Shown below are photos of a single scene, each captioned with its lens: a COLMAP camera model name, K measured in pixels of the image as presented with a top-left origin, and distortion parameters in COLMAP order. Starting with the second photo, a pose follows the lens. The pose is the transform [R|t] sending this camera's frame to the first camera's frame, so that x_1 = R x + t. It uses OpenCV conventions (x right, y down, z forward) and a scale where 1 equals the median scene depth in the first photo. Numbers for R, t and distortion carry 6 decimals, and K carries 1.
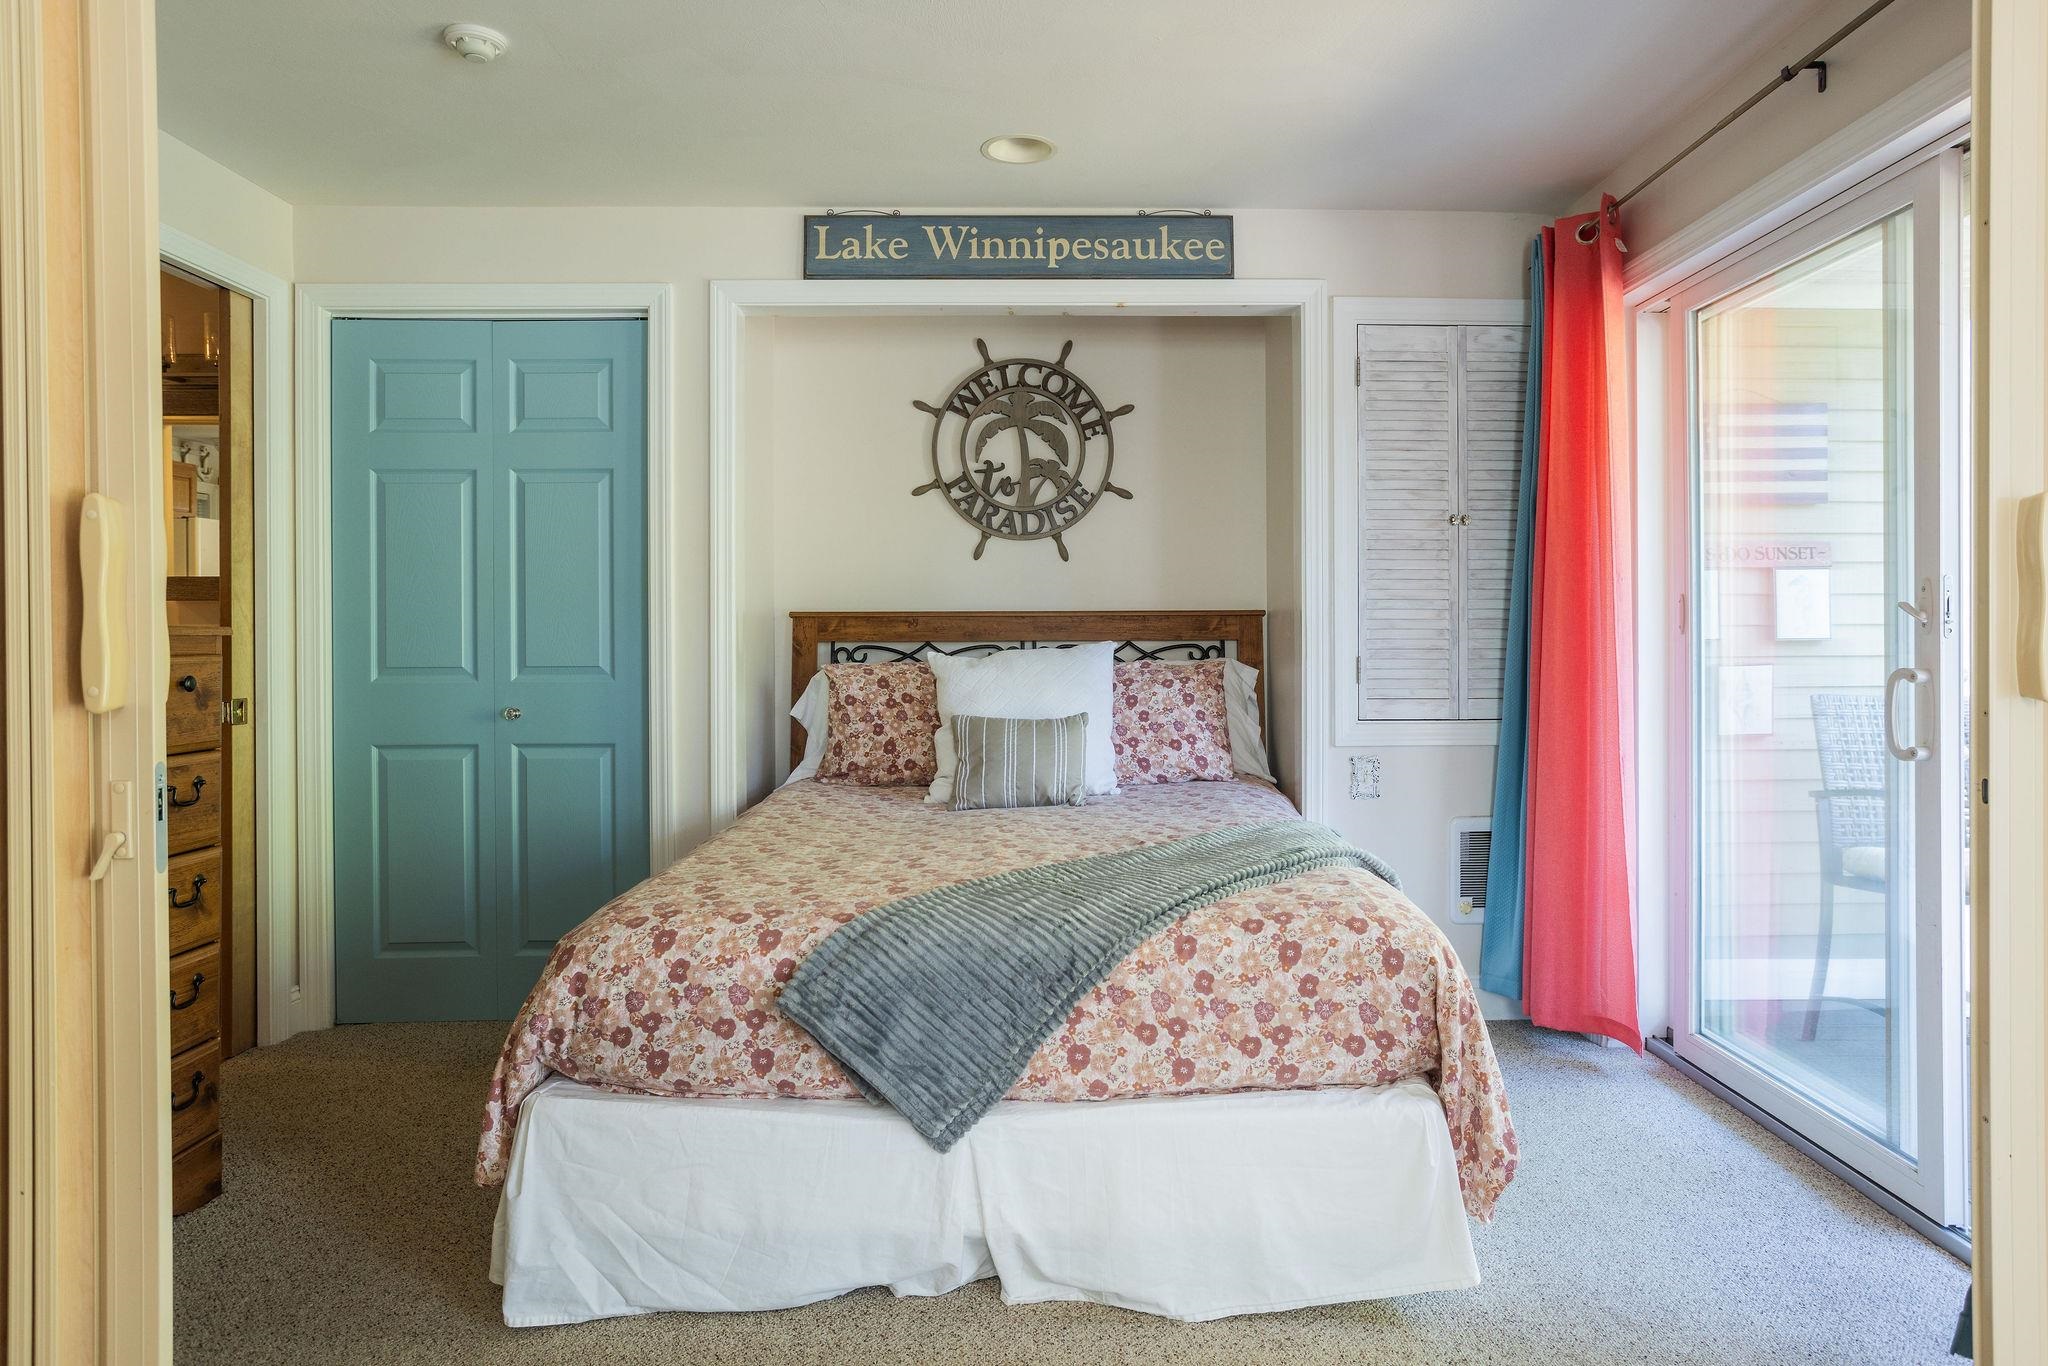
lens RADIAL K [[1231.1, 0, 1064.3], [0, 1231.1, 641.7], [0, 0, 1]] dist [-0.037016, 0.015000]
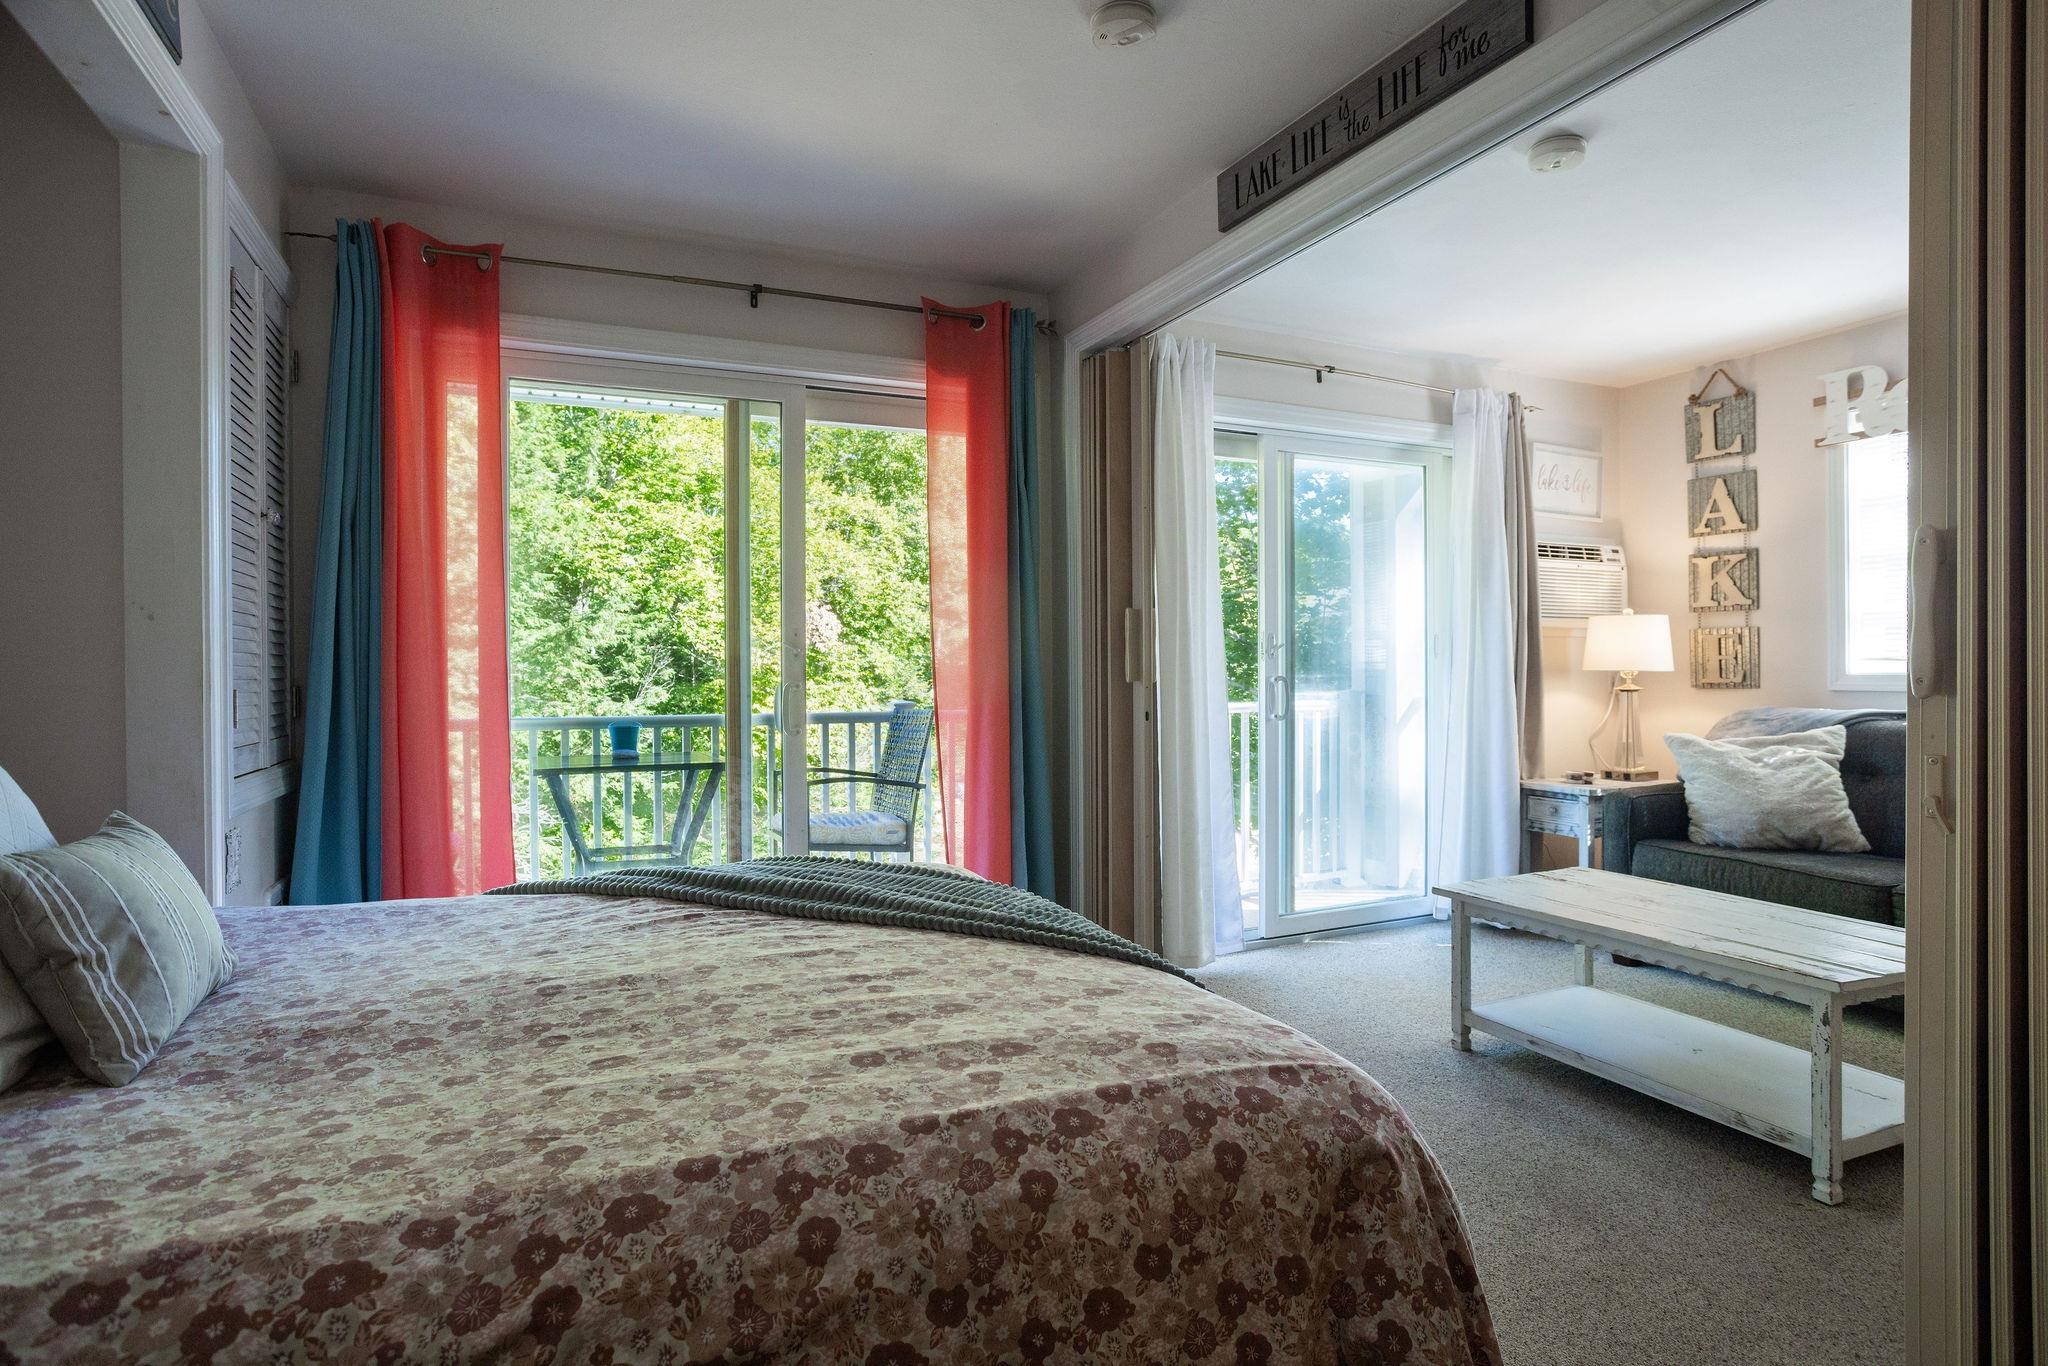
lens RADIAL K [[1041.9, 0, 1022.5], [0, 1041.9, 666.7], [0, 0, 1]] dist [-0.009994, 0.000382]
pose [[-0.400501, 0.007143, 0.916269, -0.502496], [0.005314, 0.999971, -0.005473, 0.013765], [-0.916281, 0.002677, -0.400527, 0.822592]]
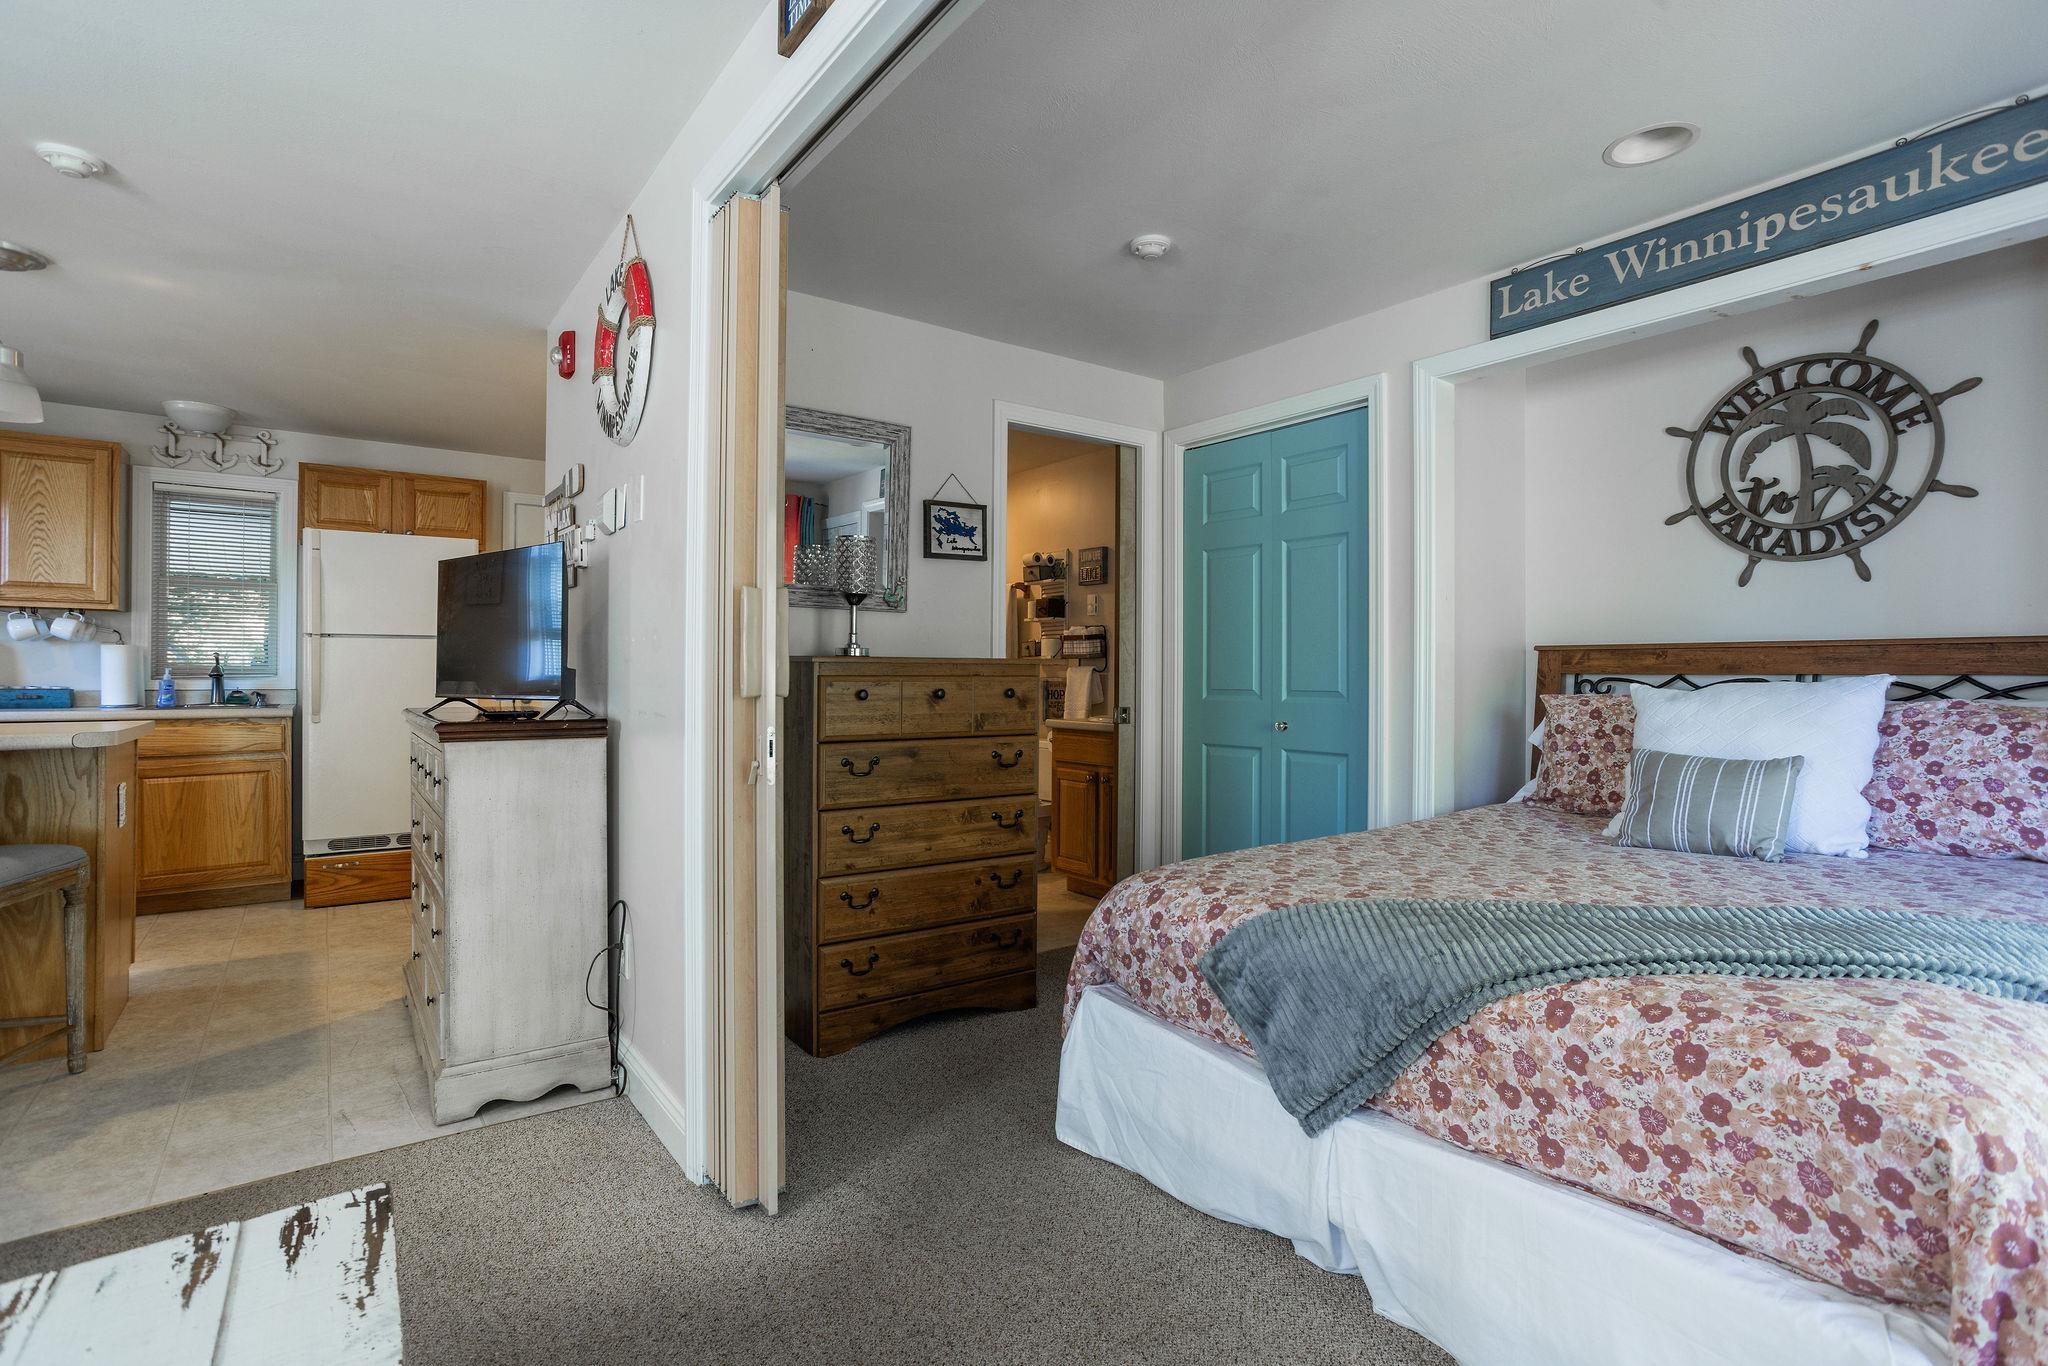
lens RADIAL K [[984.7, 0, 1015.9], [0, 984.7, 671.1], [0, 0, 1]] dist [-0.040685, 0.025379]
pose [[0.565209, 0.003762, -0.824939, 0.264852], [-0.009429, 0.999954, -0.001900, 0.004429], [0.824894, 0.008852, 0.565219, 0.164127]]
